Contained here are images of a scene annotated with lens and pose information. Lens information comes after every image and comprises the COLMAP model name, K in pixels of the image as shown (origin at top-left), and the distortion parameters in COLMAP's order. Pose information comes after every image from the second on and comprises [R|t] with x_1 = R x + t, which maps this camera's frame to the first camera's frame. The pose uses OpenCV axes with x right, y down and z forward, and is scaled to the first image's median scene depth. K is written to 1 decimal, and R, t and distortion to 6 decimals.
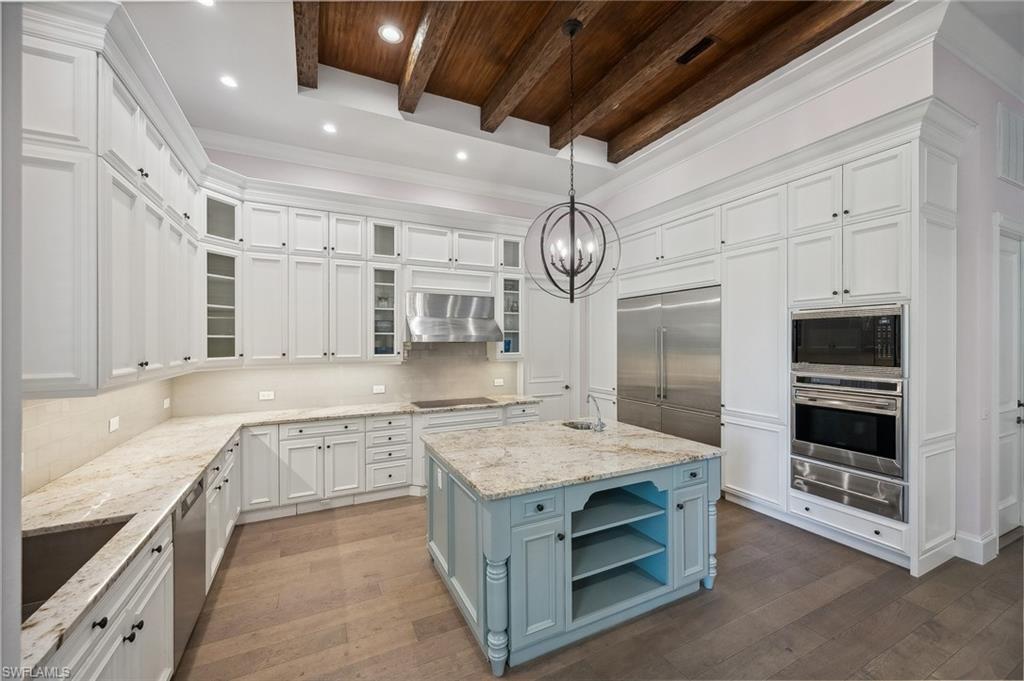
lens RADIAL K [[407.3, 0, 514.9], [0, 407.3, 339.4], [0, 0, 1]] dist [-0.002689, 0.000218]
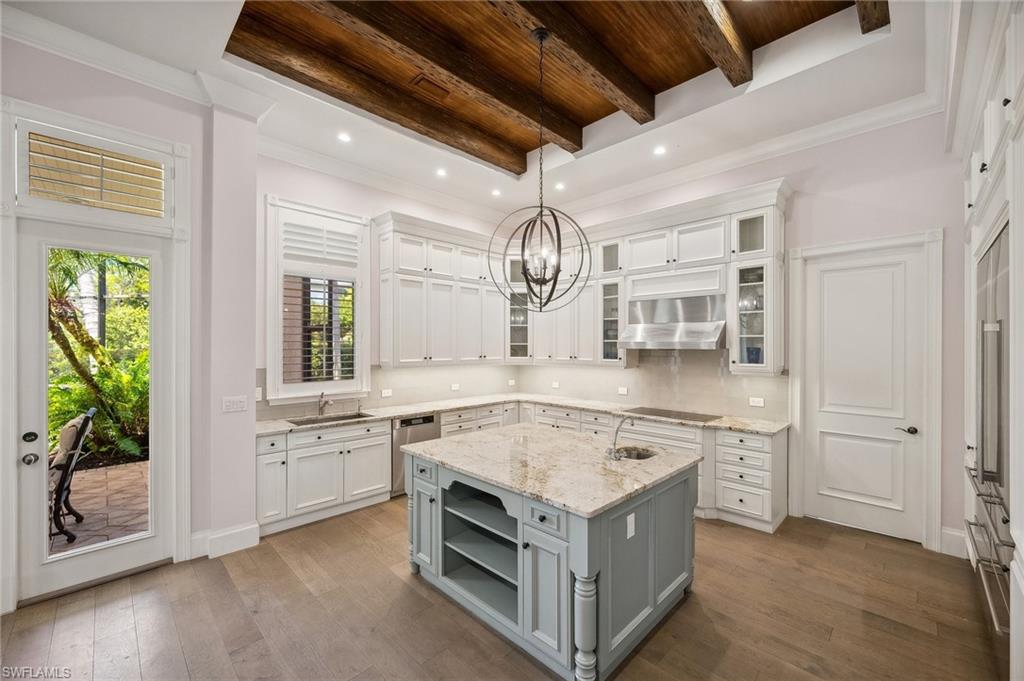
lens RADIAL K [[407.3, 0, 511.8], [0, 407.3, 348.2], [0, 0, 1]] dist [-0.002689, 0.000218]
pose [[0.317795, 0.011585, -0.948089, 0.720682], [0.001942, 0.999915, 0.012869, -0.010157], [0.948157, -0.005930, 0.317746, 0.418575]]
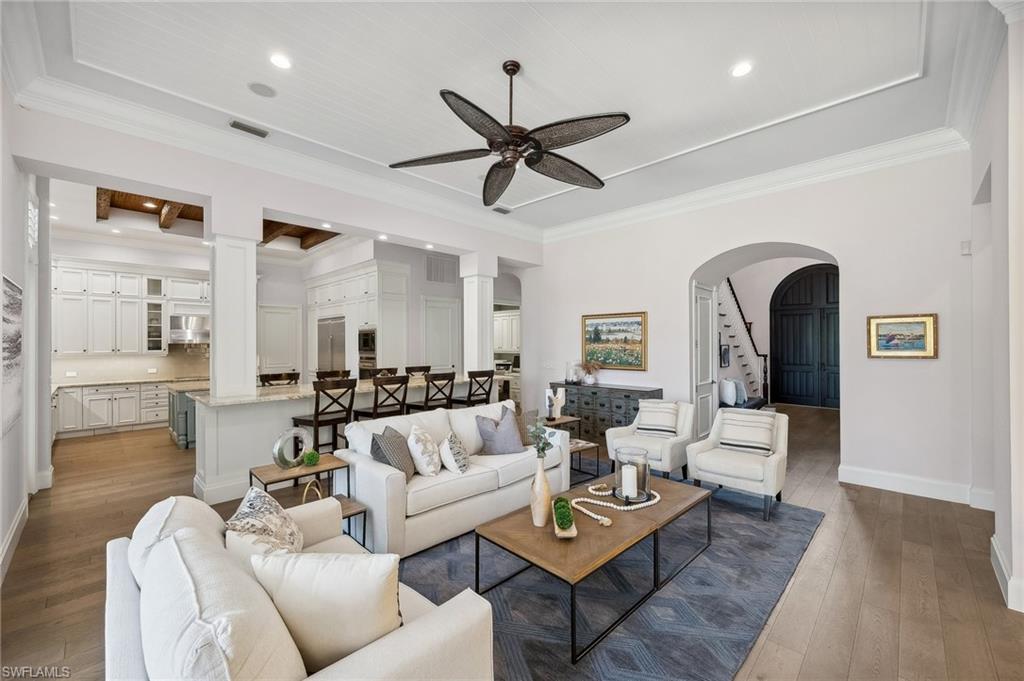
lens RADIAL K [[407.3, 0, 509.2], [0, 407.3, 341.4], [0, 0, 1]] dist [-0.002689, 0.000218]
pose [[0.944543, -0.001324, 0.328385, 0.623299], [0.002713, 0.999989, -0.003773, 0.008473], [-0.328376, 0.004455, 0.944536, -1.326460]]
